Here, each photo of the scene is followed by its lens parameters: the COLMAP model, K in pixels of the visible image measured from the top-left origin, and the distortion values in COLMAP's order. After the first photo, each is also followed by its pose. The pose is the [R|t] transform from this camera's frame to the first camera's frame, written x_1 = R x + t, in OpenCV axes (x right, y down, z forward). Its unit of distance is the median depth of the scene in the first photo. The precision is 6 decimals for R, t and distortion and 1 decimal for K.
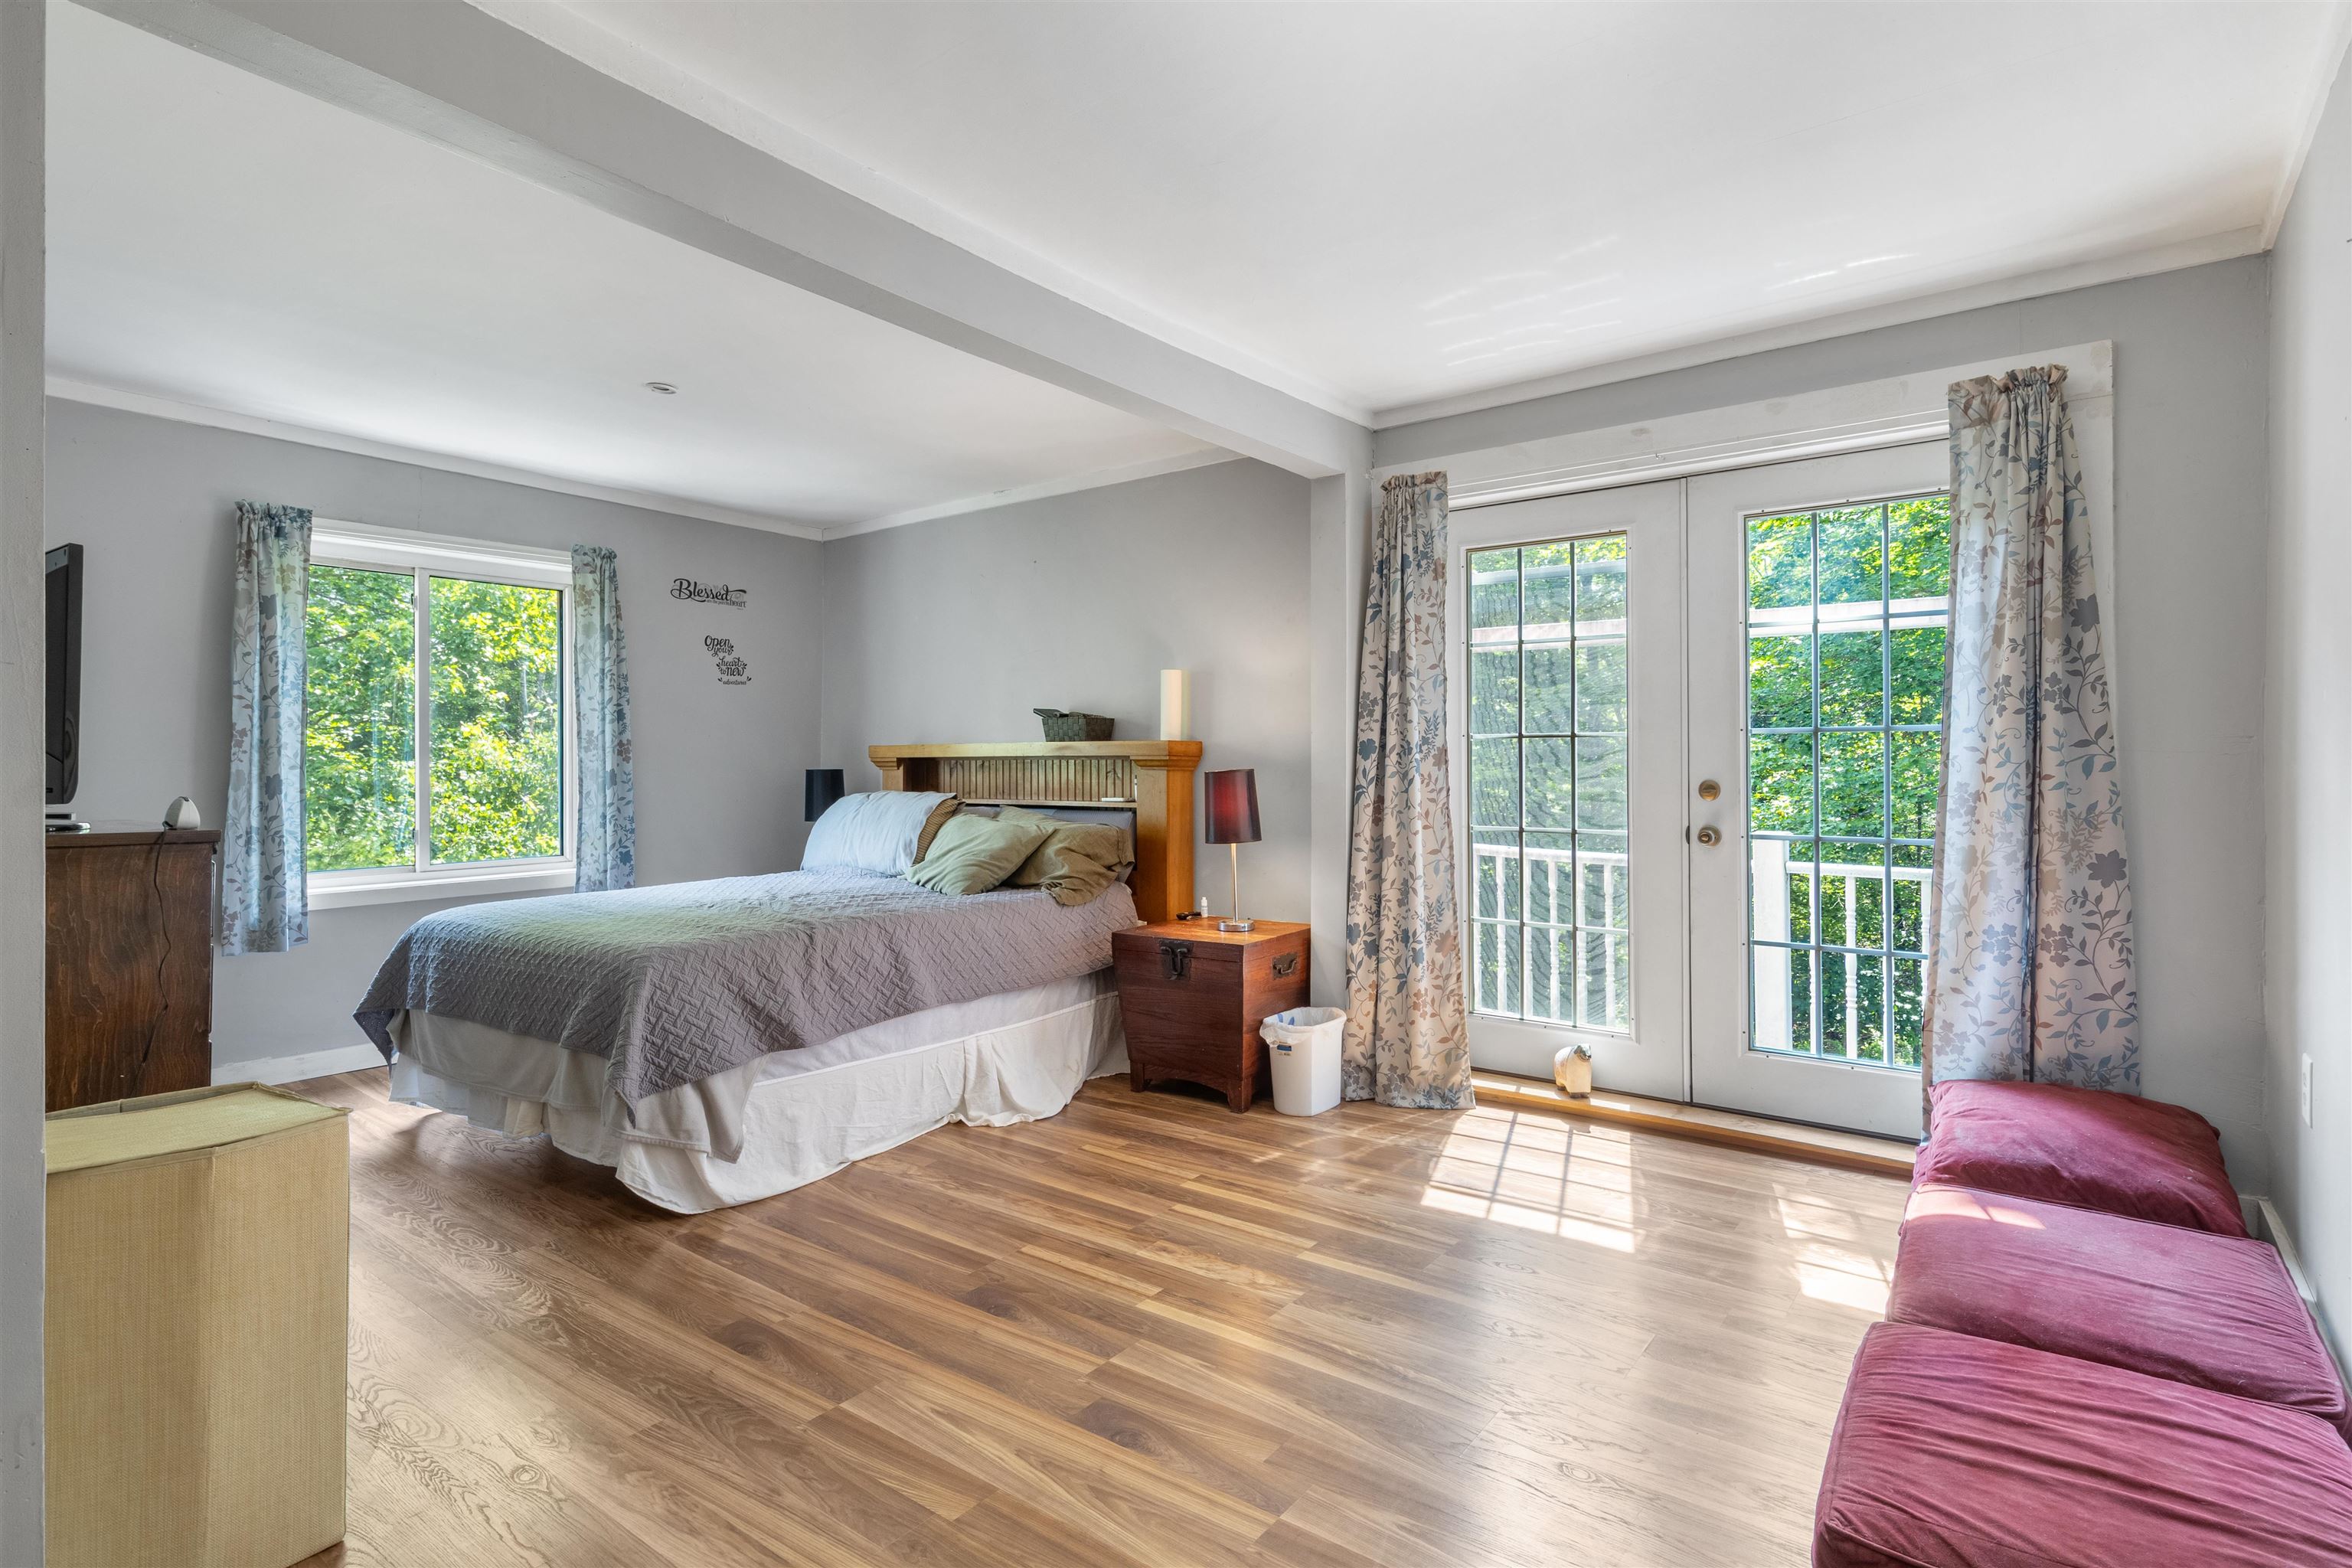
lens RADIAL K [[1175.1, 0, 1180.3], [0, 1175.1, 732.8], [0, 0, 1]] dist [0.005128, 0.000680]
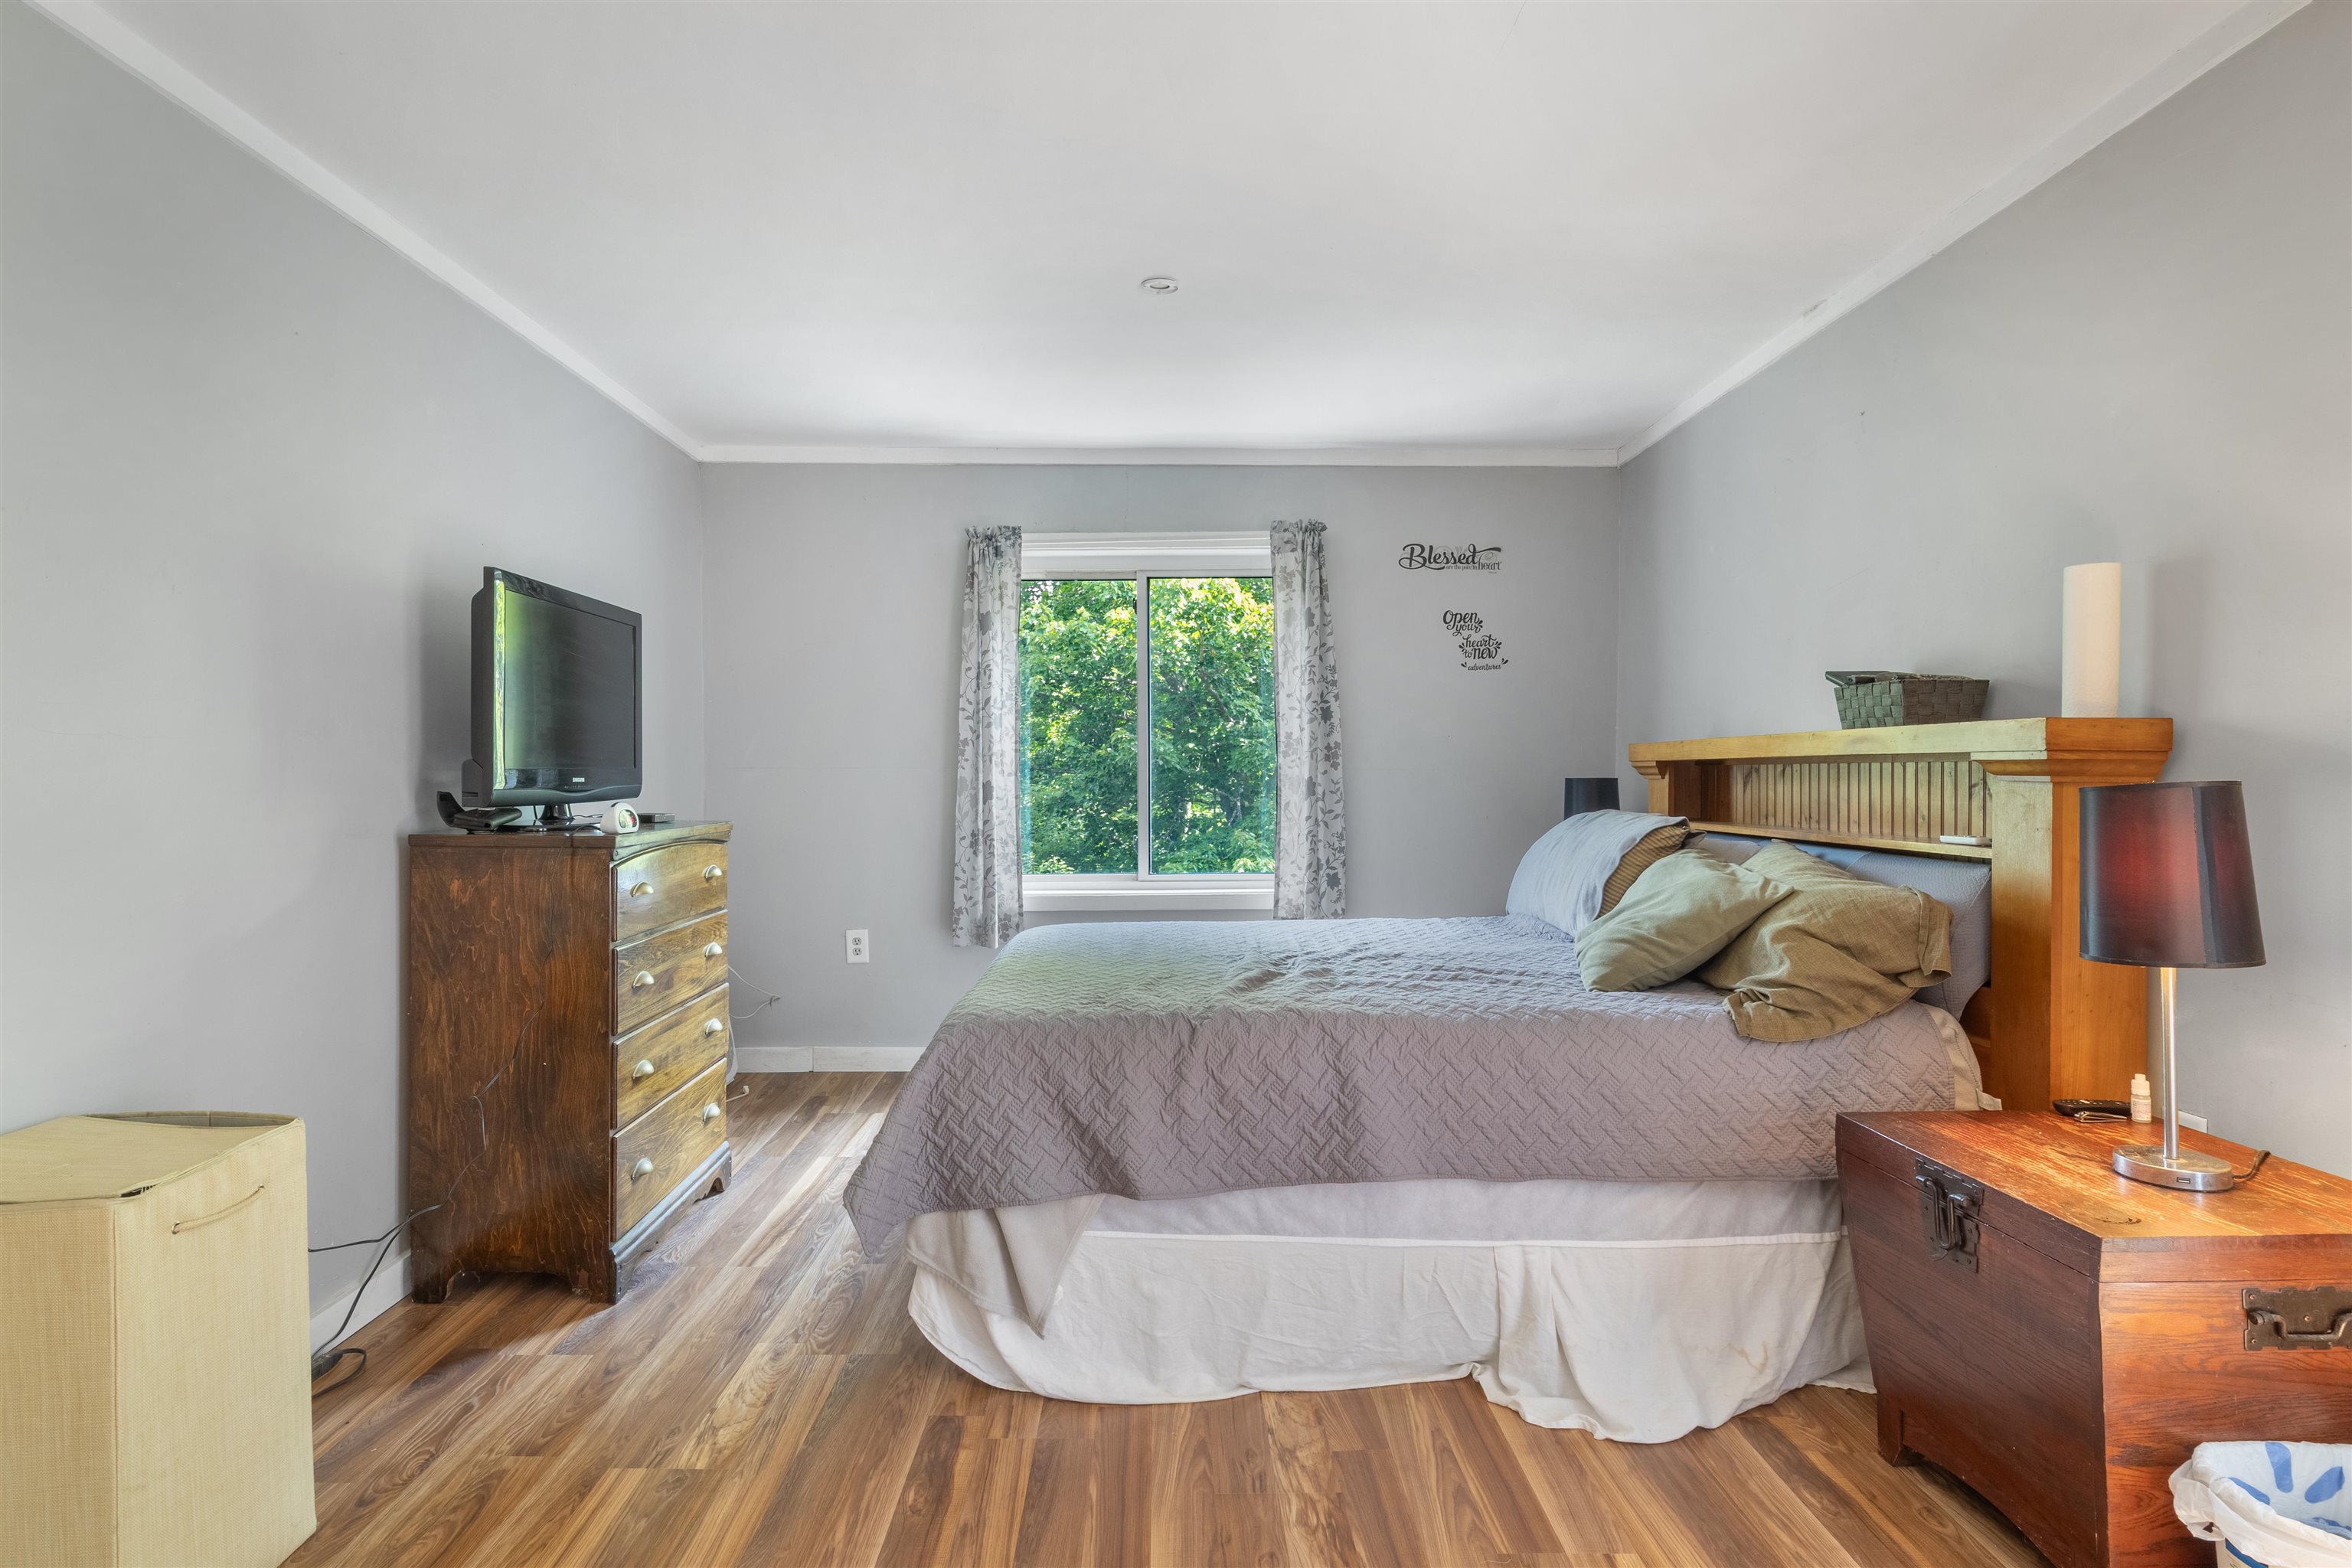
lens RADIAL K [[1166.9, 0, 1166.4], [0, 1166.9, 781.1], [0, 0, 1]] dist [0.002196, 0.001011]
pose [[0.592585, 0.005496, -0.805489, 0.171885], [0.022420, 0.999477, 0.023314, 0.014526], [0.805196, -0.031874, 0.592152, 0.505414]]
